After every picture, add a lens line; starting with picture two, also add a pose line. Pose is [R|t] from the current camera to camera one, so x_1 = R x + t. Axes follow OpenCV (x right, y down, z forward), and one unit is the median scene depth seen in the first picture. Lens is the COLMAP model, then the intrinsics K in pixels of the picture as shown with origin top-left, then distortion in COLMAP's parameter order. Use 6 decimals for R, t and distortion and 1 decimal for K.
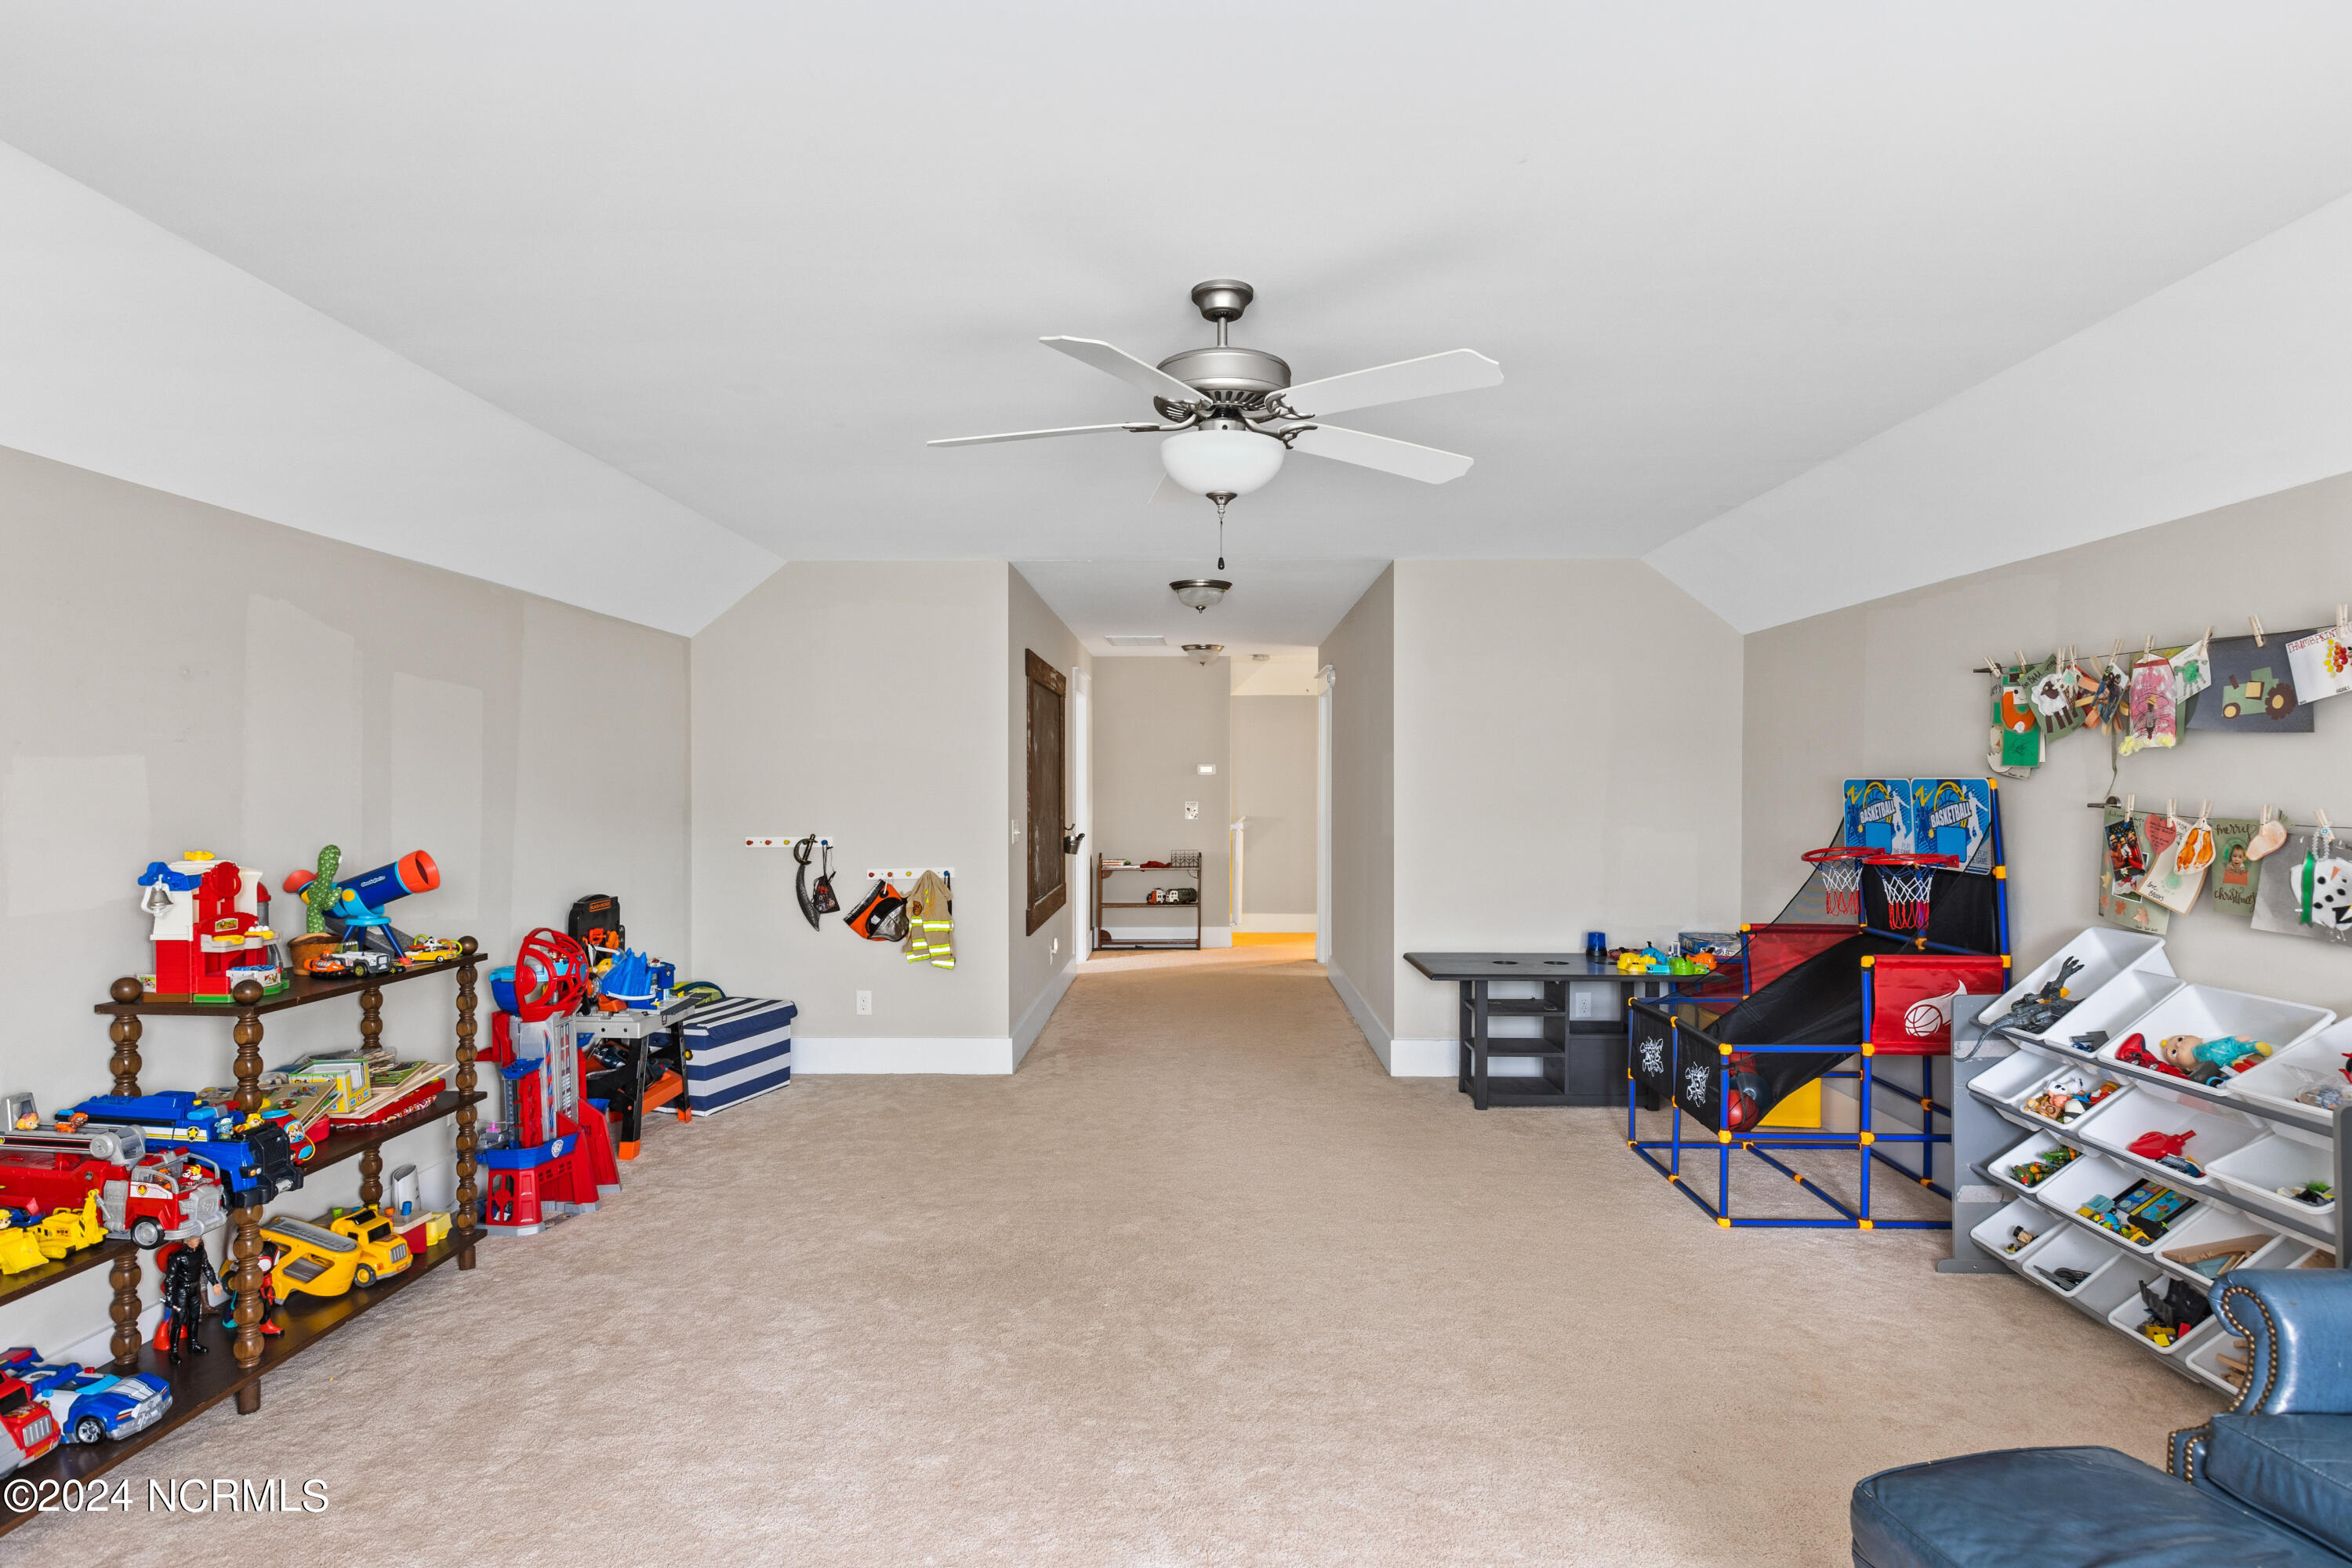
lens RADIAL K [[1325.7, 0, 1175.2], [0, 1325.7, 784.3], [0, 0, 1]] dist [-0.000016, -0.000022]
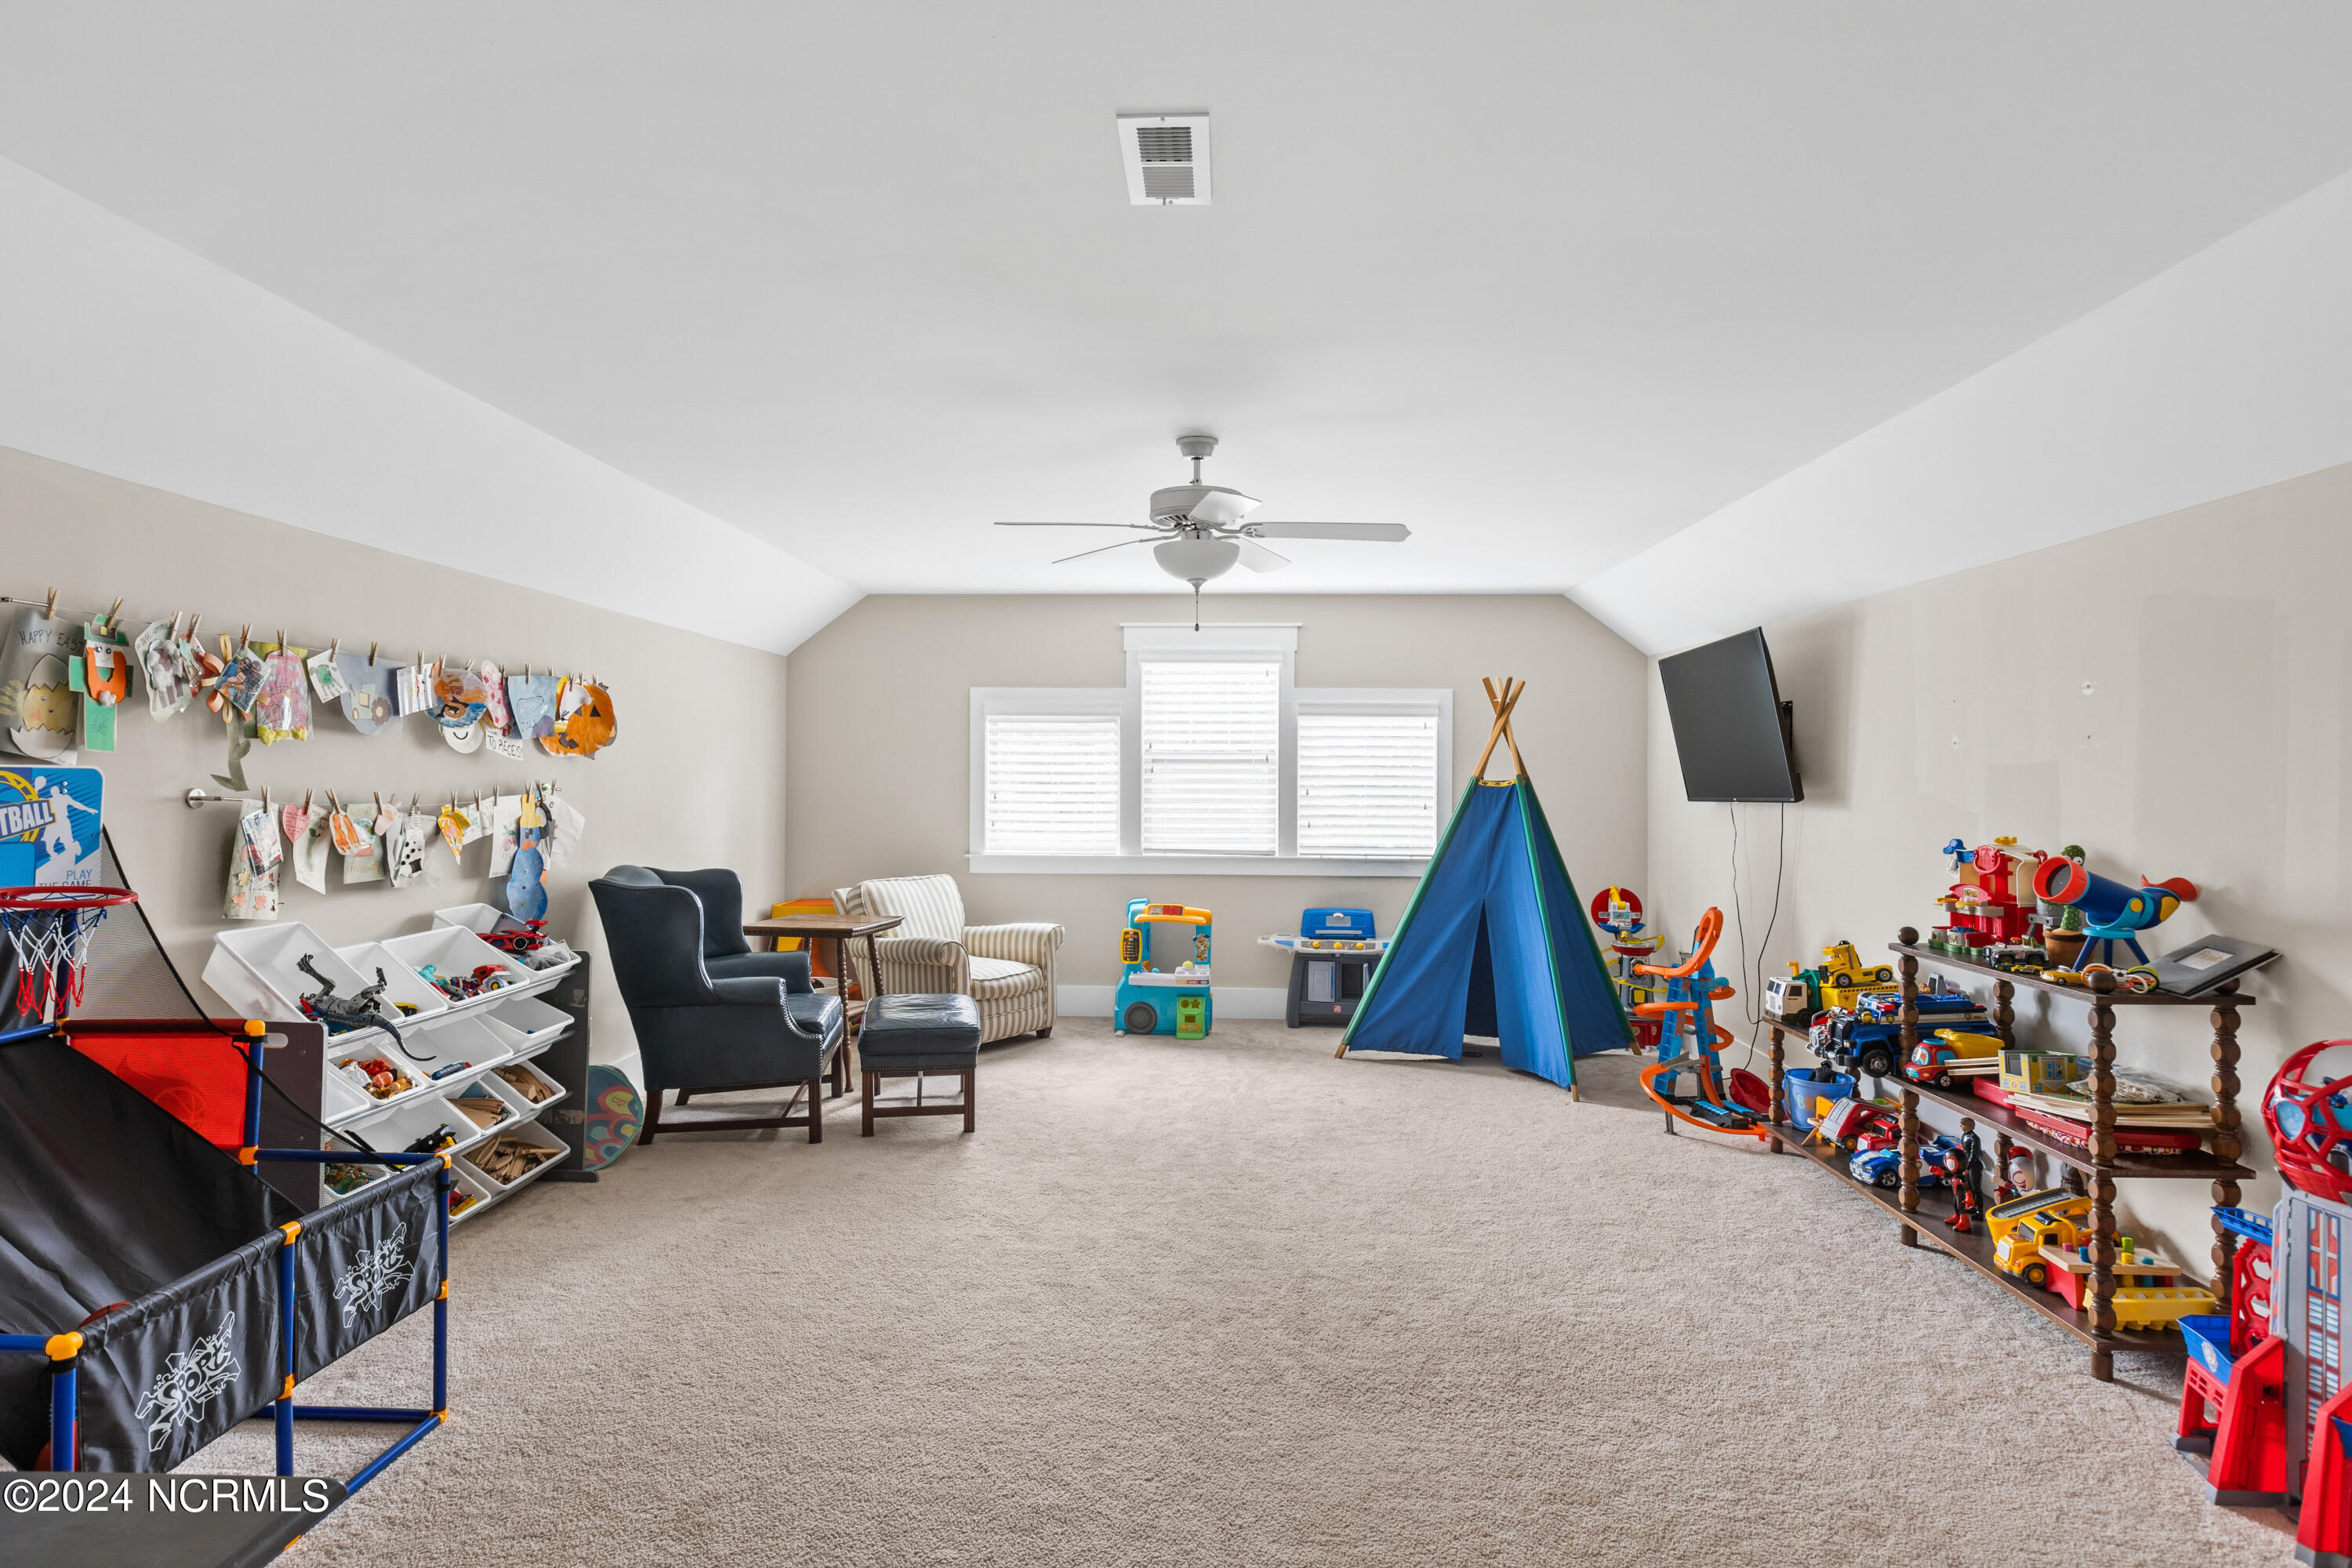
lens RADIAL K [[1288.1, 0, 1177.4], [0, 1288.1, 776.8], [0, 0, 1]] dist [0.000000, -0.000004]
pose [[-0.999788, 0.008110, 0.018951, 0.019722], [0.008137, 0.999966, 0.001381, 0.004633], [-0.018939, 0.001535, -0.999819, 1.656430]]
